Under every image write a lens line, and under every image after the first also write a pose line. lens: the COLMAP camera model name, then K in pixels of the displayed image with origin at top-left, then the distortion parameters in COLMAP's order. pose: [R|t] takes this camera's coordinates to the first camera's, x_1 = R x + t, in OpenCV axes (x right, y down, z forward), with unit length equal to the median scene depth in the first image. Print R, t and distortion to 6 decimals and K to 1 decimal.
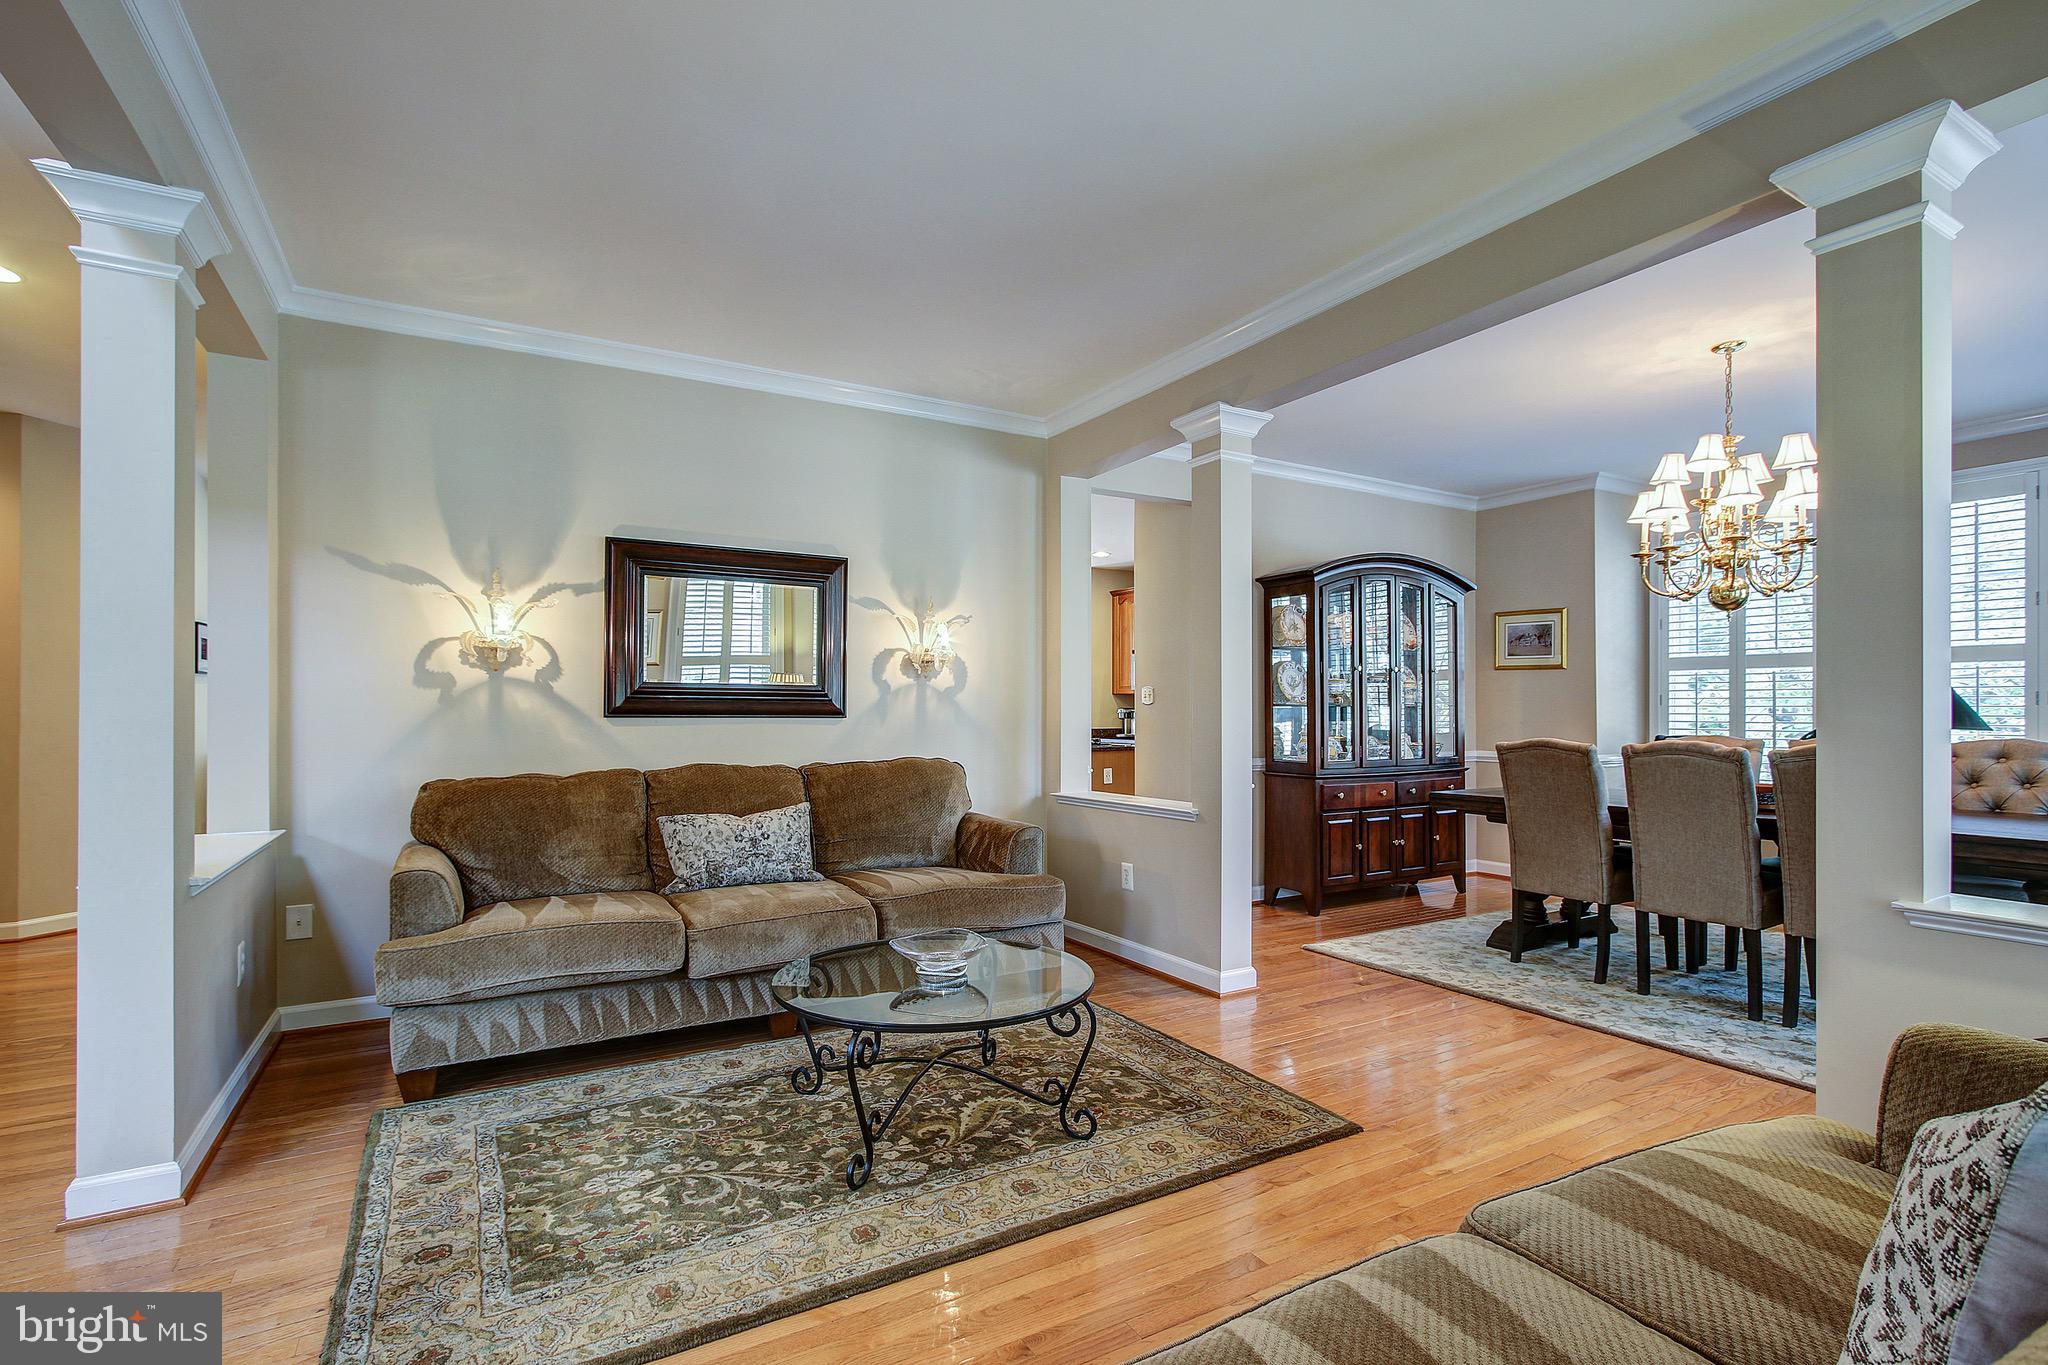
lens RADIAL K [[955.3, 0, 1026.9], [0, 955.3, 693.0], [0, 0, 1]] dist [-0.013382, 0.002852]
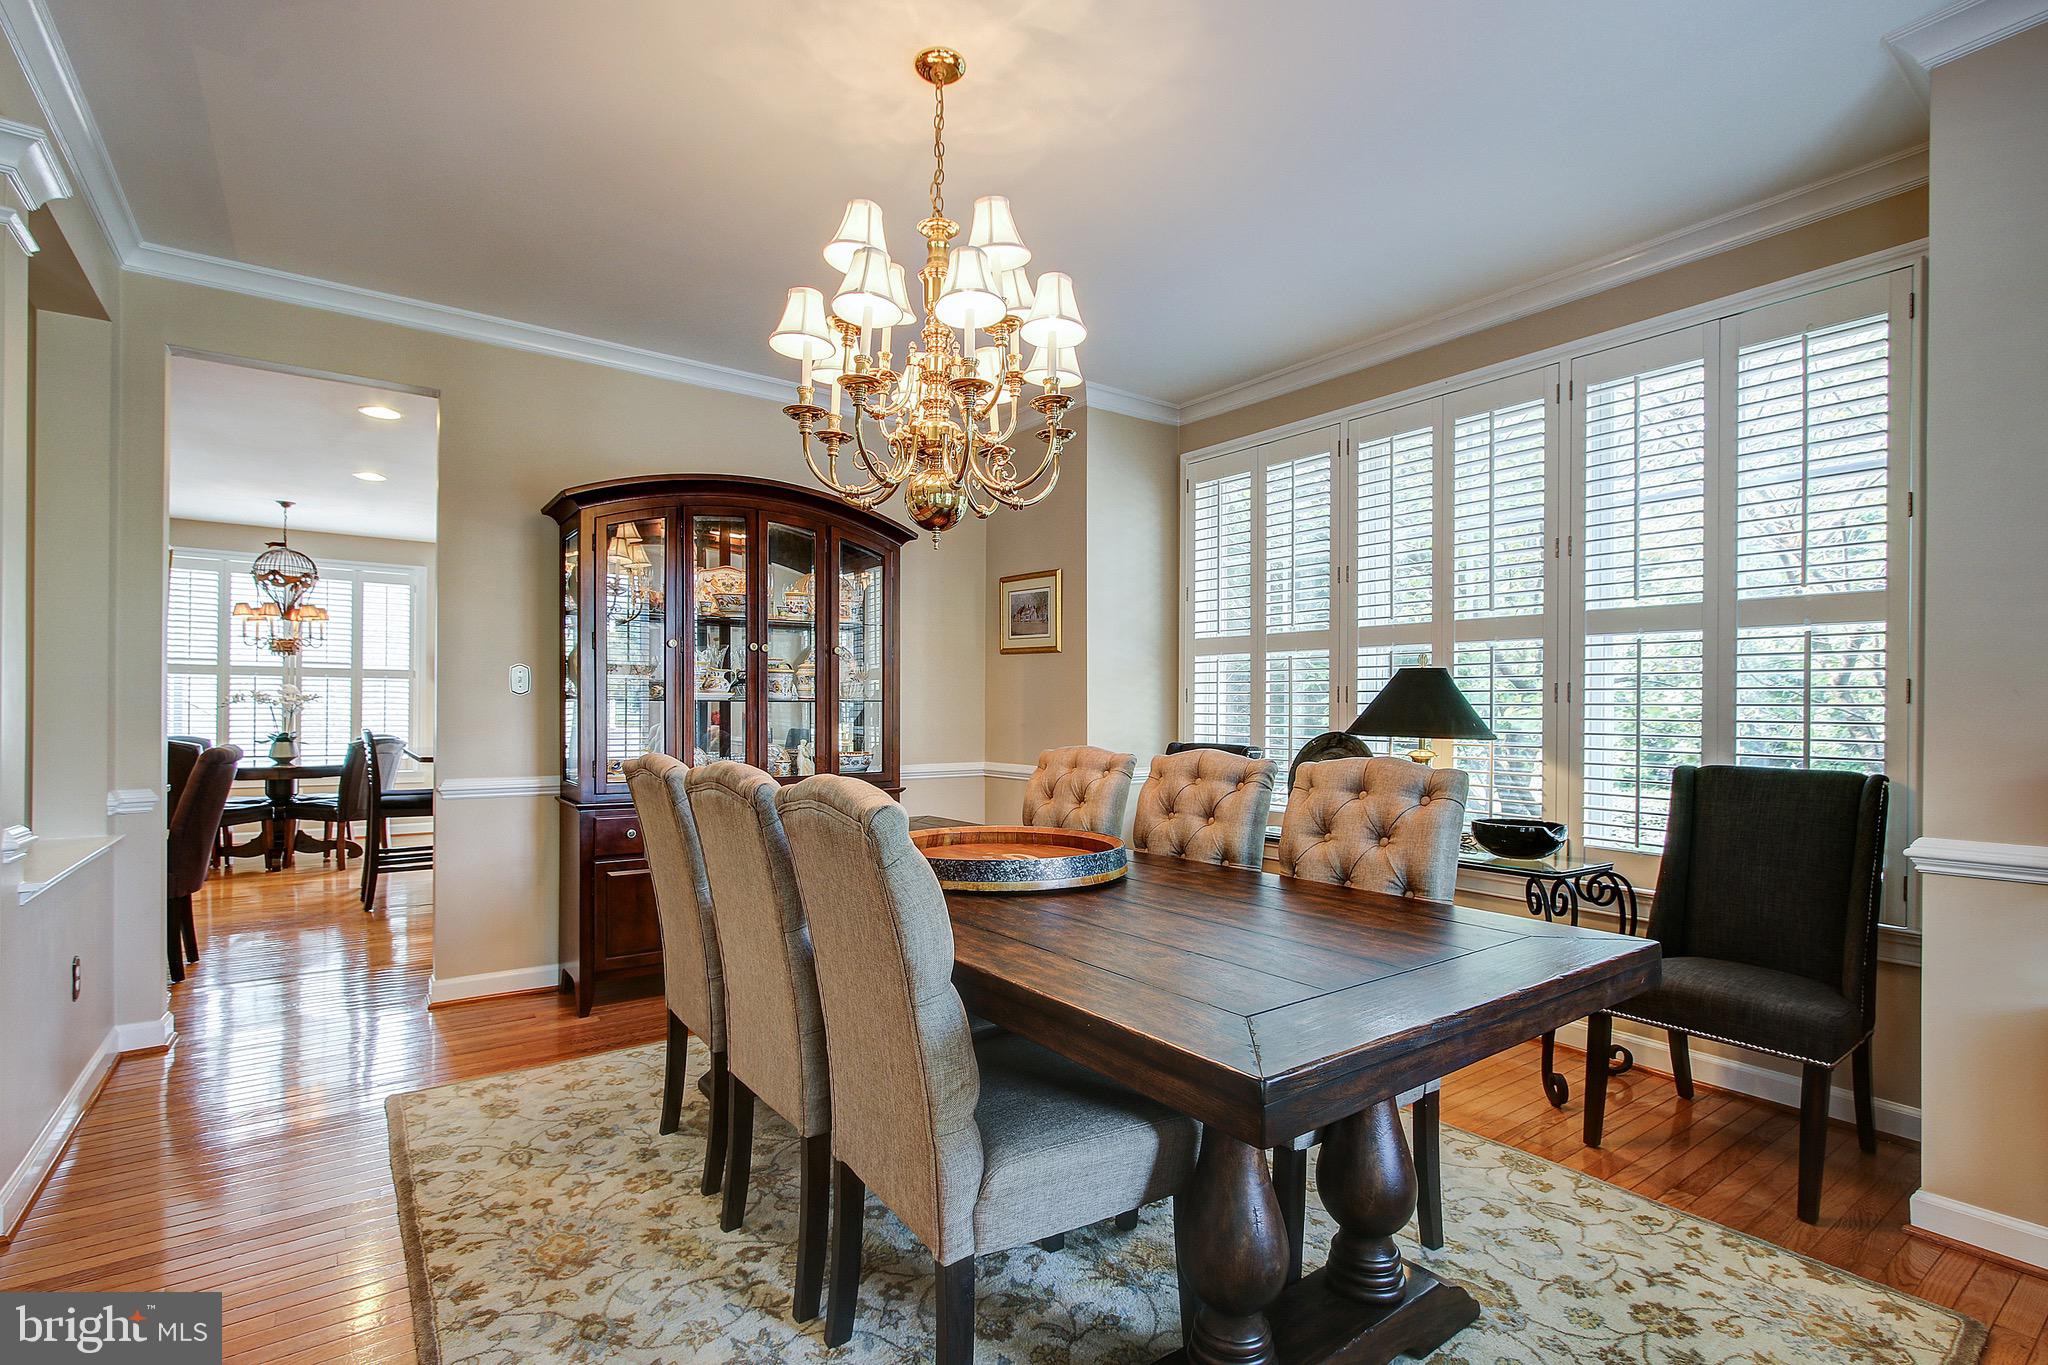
lens RADIAL K [[955.3, 0, 1031.3], [0, 955.3, 699.9], [0, 0, 1]] dist [-0.013382, 0.002852]
pose [[0.992481, 0.005357, 0.122280, 0.648879], [-0.006494, 0.999939, 0.008896, 0.007776], [-0.122225, -0.009623, 0.992456, 0.379923]]
